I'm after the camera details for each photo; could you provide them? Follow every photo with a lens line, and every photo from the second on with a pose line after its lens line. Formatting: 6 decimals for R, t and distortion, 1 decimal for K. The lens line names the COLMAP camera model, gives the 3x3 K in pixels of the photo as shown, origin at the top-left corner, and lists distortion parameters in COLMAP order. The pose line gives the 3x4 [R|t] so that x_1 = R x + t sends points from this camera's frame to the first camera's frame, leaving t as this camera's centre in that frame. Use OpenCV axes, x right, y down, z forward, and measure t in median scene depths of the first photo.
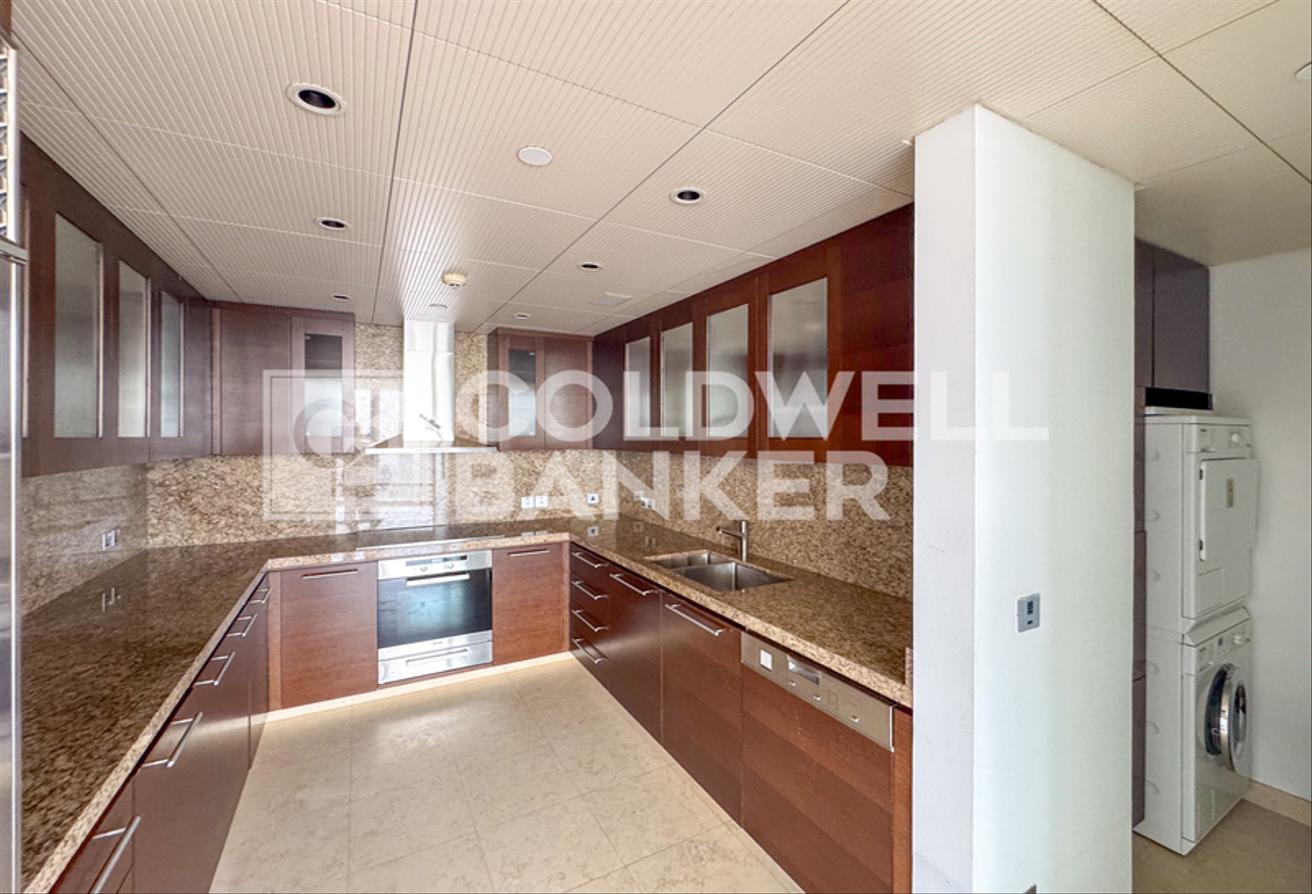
lens RADIAL K [[530.2, 0, 659.8], [0, 530.2, 436.1], [0, 0, 1]] dist [-0.003313, 0.000262]
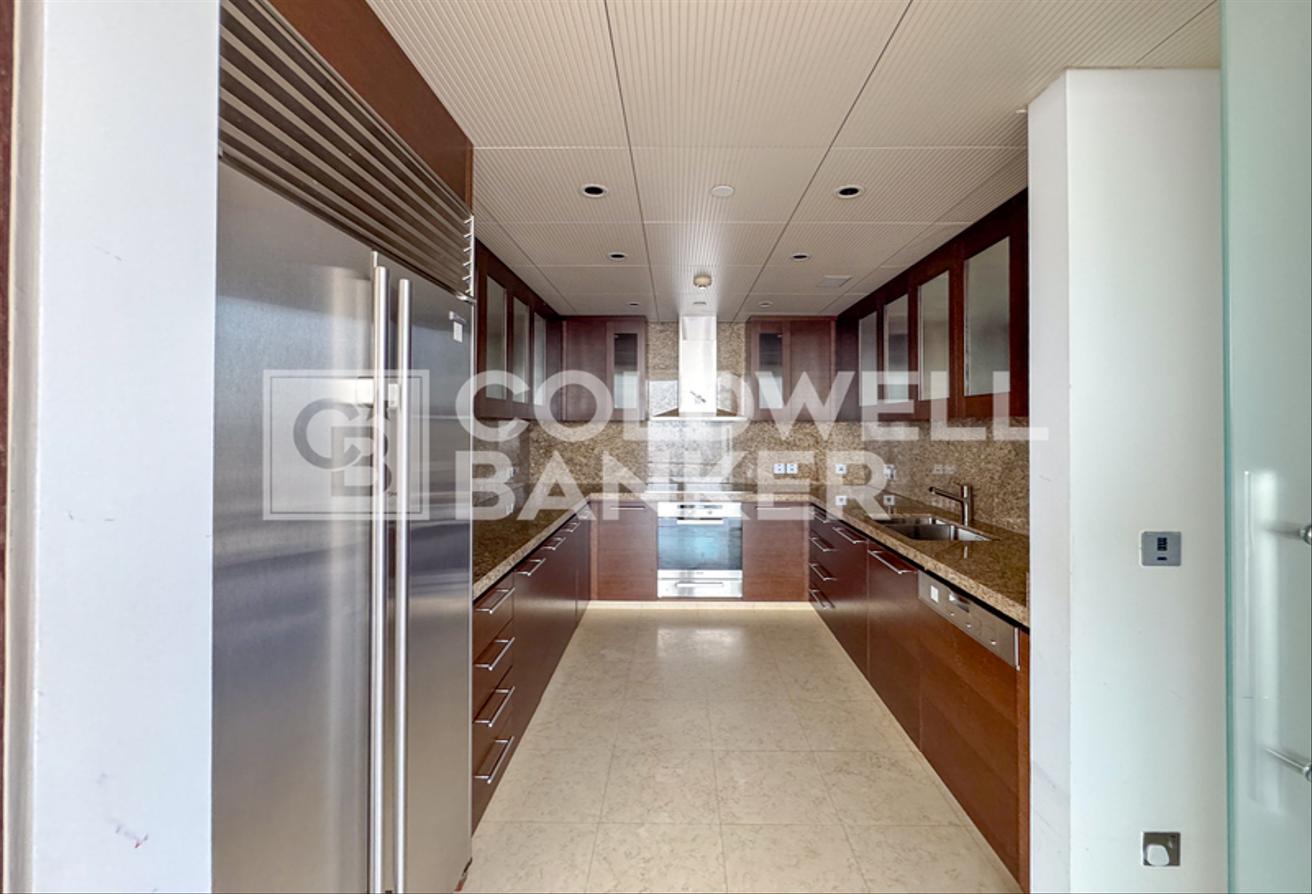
lens RADIAL K [[518.8, 0, 663.9], [0, 518.8, 419.2], [0, 0, 1]] dist [-0.003088, -0.000022]
pose [[0.864367, 0.005195, -0.502835, 0.158883], [-0.007407, 0.999970, -0.002401, 0.041613], [0.502808, 0.005800, 0.864379, -0.132872]]
